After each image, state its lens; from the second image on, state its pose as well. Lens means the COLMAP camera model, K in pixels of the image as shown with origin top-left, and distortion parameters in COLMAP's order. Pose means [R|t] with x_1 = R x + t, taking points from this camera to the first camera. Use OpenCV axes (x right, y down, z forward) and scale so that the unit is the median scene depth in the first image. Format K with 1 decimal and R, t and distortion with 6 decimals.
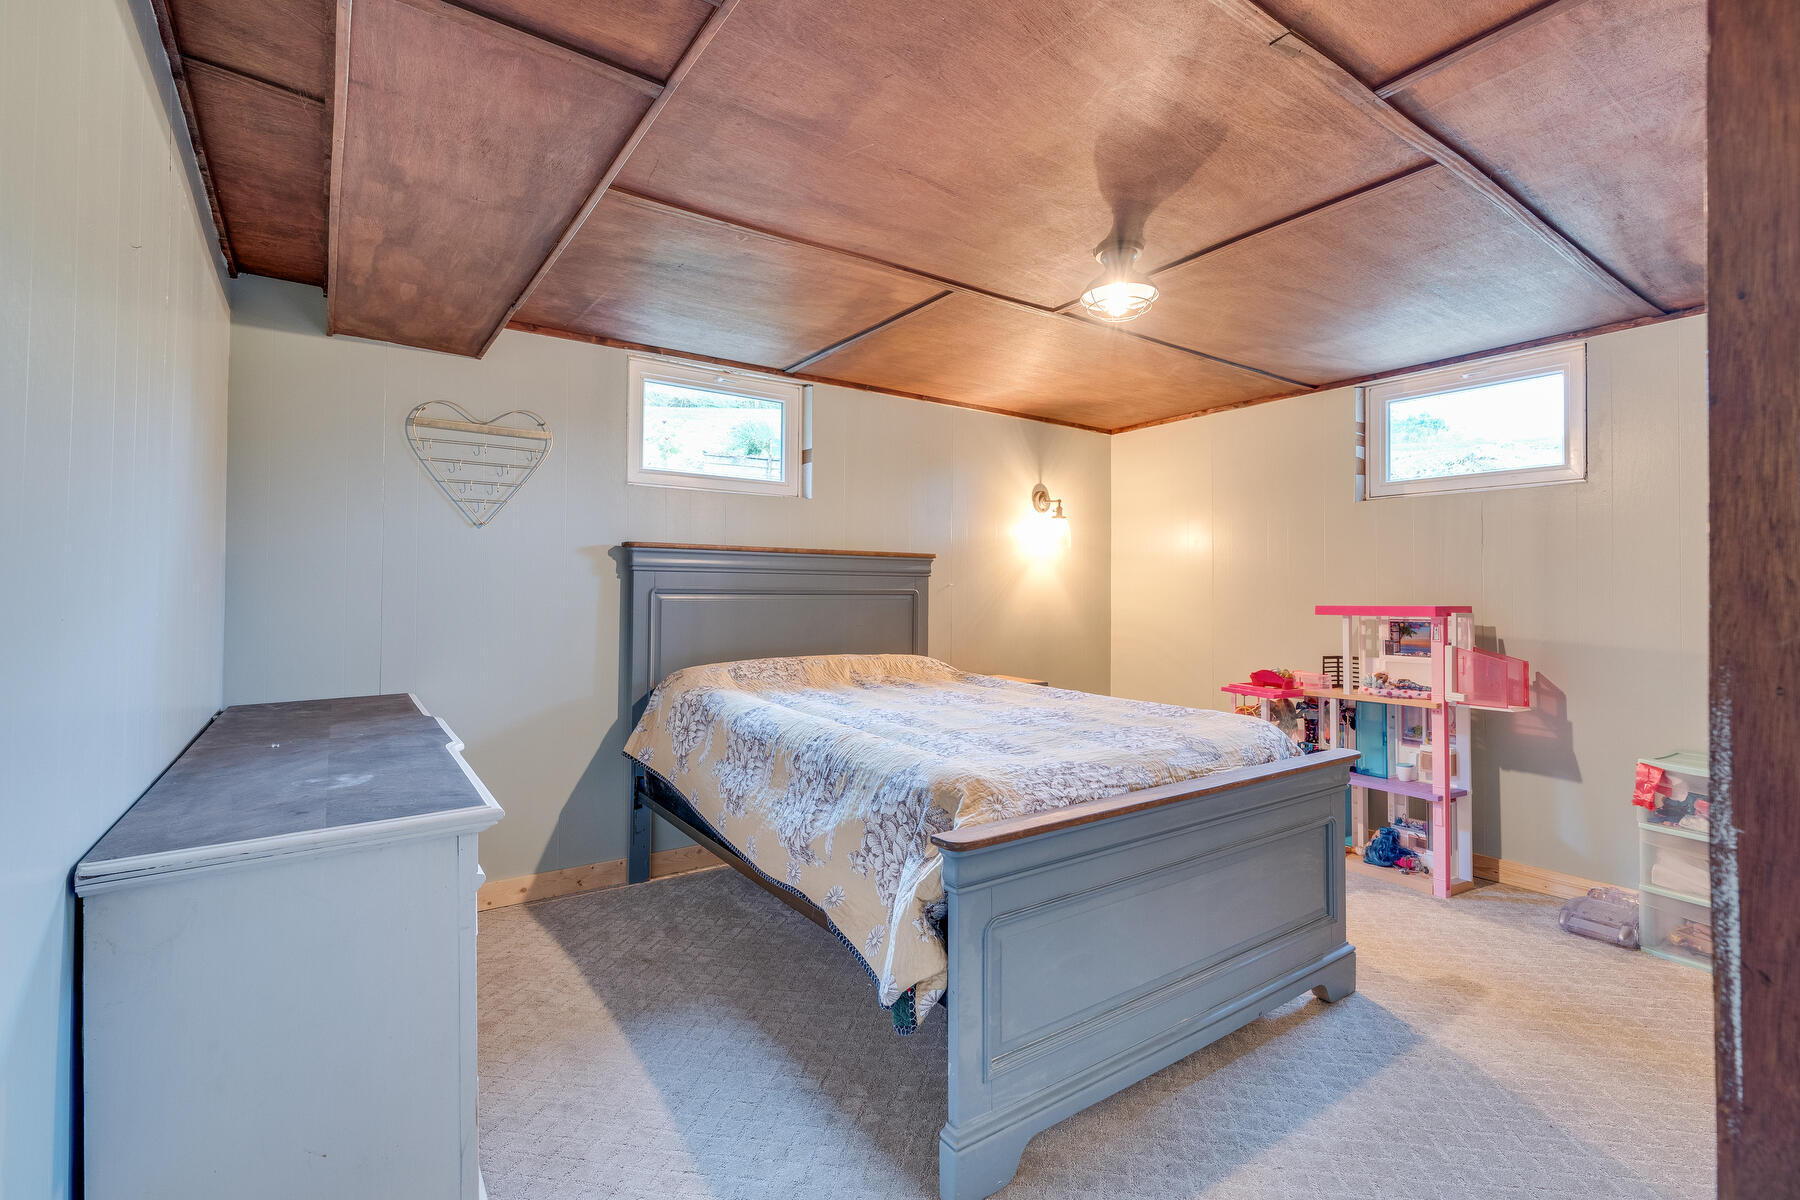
lens RADIAL K [[816.5, 0, 900.0], [0, 816.5, 600.0], [0, 0, 1]] dist [0.000227, -0.000011]
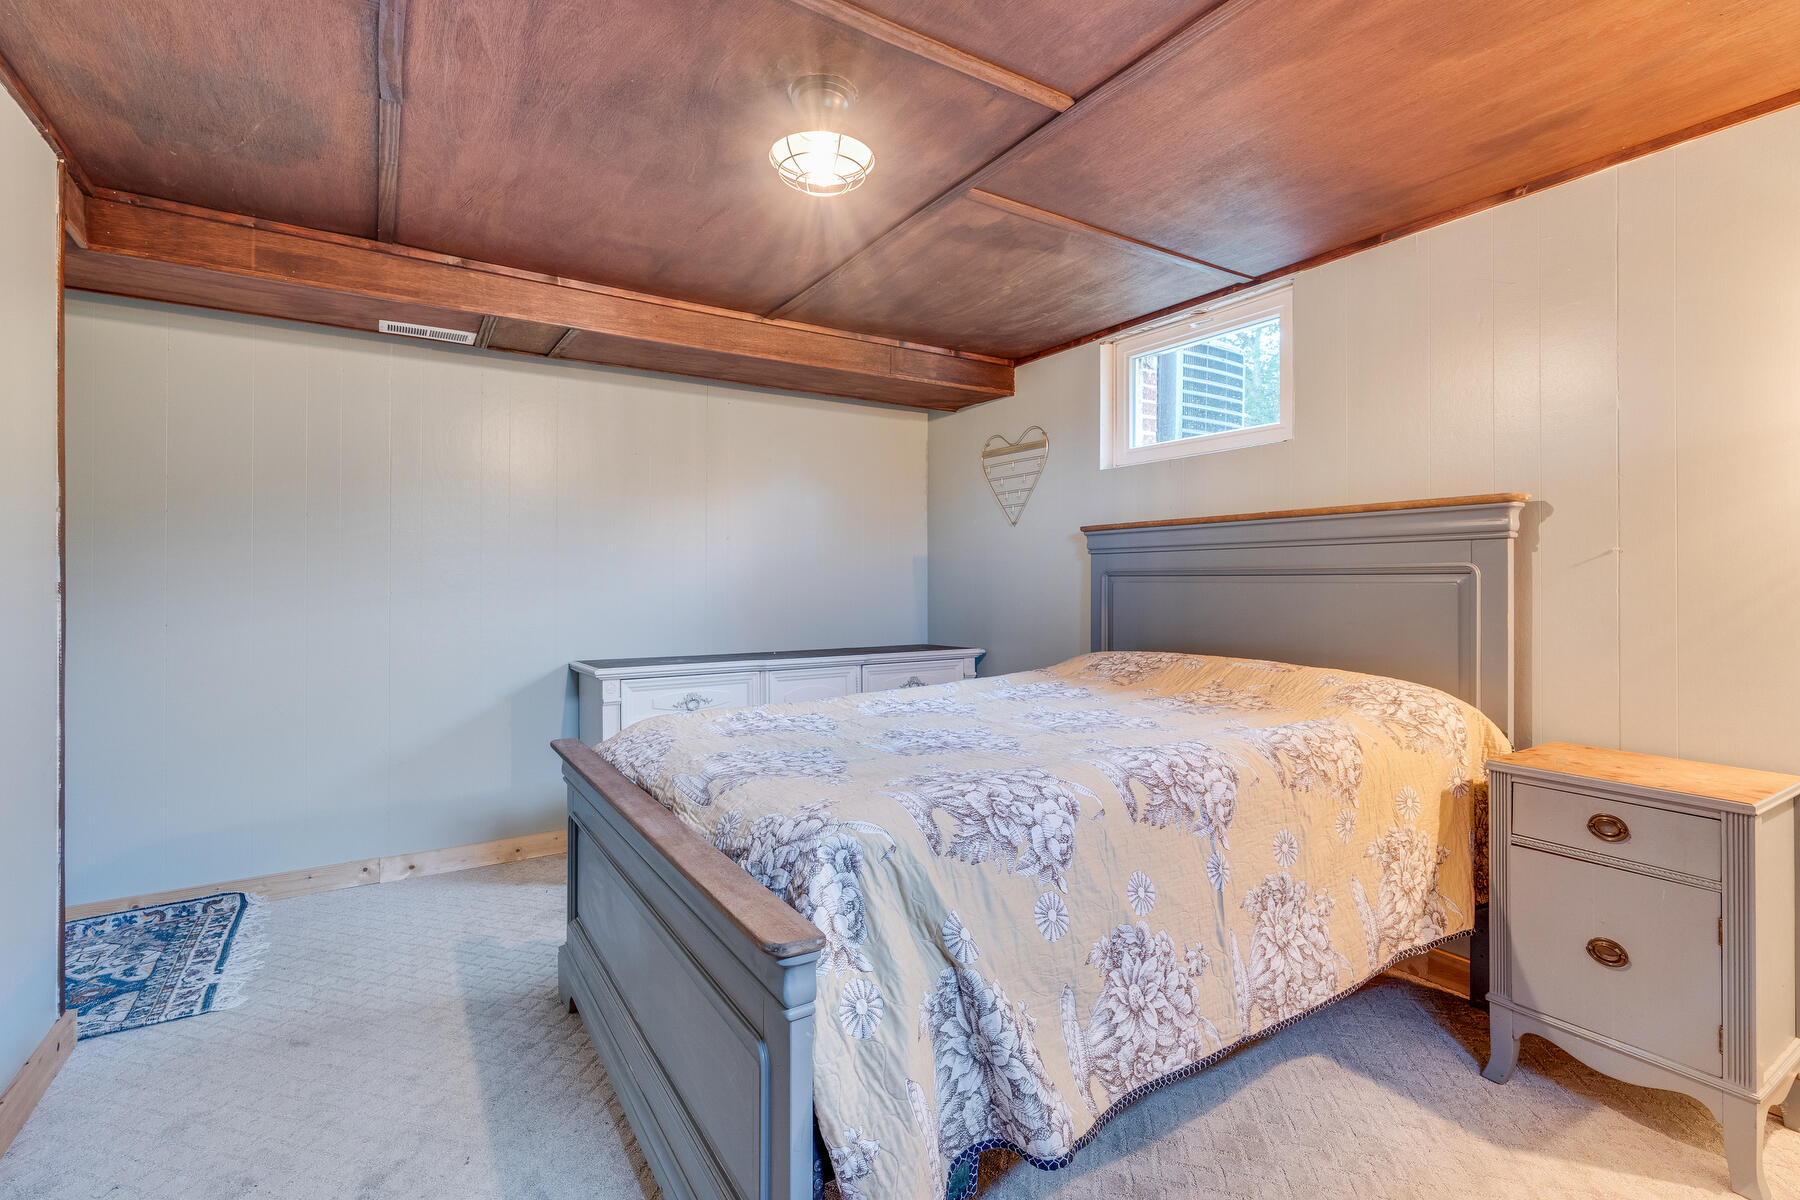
lens RADIAL K [[818.7, 0, 900.6], [0, 818.7, 565.4], [0, 0, 1]] dist [-0.010614, 0.000279]
pose [[-0.053255, -0.016494, -0.998445, 0.764478], [0.005077, 0.999846, -0.016788, -0.005987], [0.998568, -0.005963, -0.053163, 0.875089]]
